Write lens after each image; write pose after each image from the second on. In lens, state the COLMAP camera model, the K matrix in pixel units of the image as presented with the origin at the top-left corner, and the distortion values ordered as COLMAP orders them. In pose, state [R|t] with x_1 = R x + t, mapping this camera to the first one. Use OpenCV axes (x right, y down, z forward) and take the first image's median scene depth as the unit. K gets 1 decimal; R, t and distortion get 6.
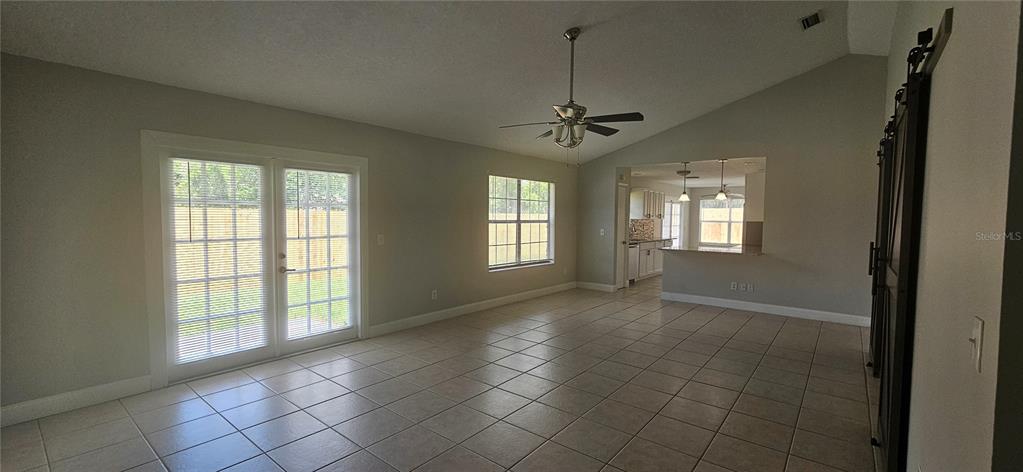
lens RADIAL K [[419.4, 0, 511.5], [0, 419.4, 236.0], [0, 0, 1]] dist [0.000896, -0.000197]
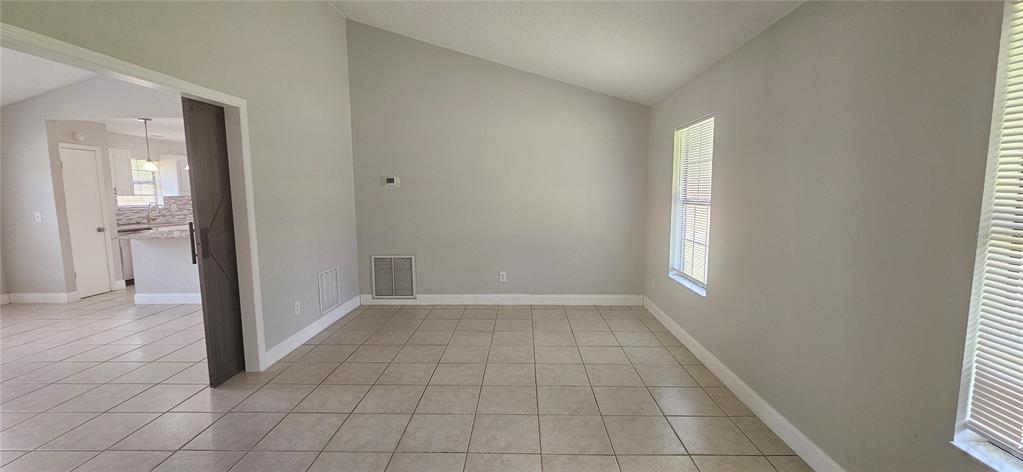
lens RADIAL K [[419.4, 0, 511.5], [0, 419.4, 236.0], [0, 0, 1]] dist [0.000896, -0.000197]
pose [[0.785666, -0.067994, 0.614903, 0.408291], [0.036159, 0.997290, 0.064076, 0.006976], [-0.617593, -0.028107, 0.785995, 0.015936]]
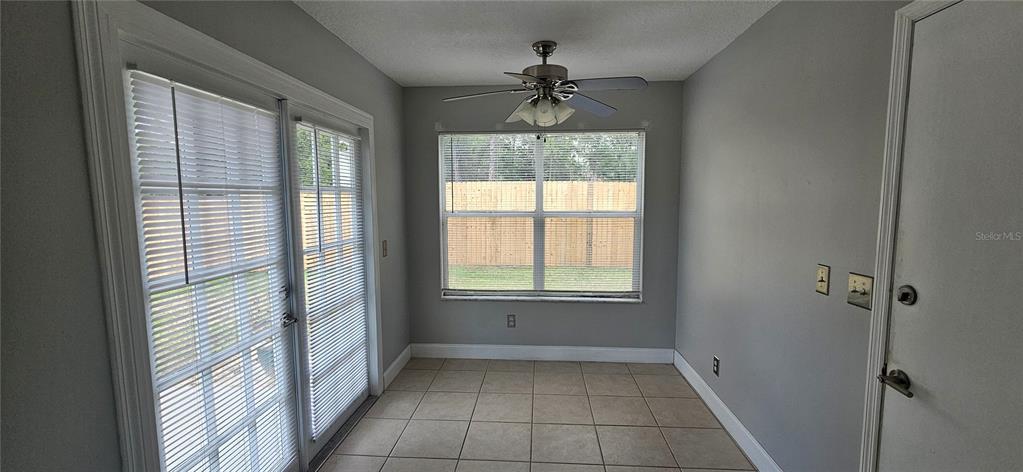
lens RADIAL K [[419.4, 0, 511.5], [0, 419.4, 236.0], [0, 0, 1]] dist [0.000896, -0.000197]
pose [[0.820472, -0.055226, 0.569013, 0.577884], [0.034496, 0.998292, 0.047150, -0.058718], [-0.570645, -0.019056, 0.820976, 1.312951]]
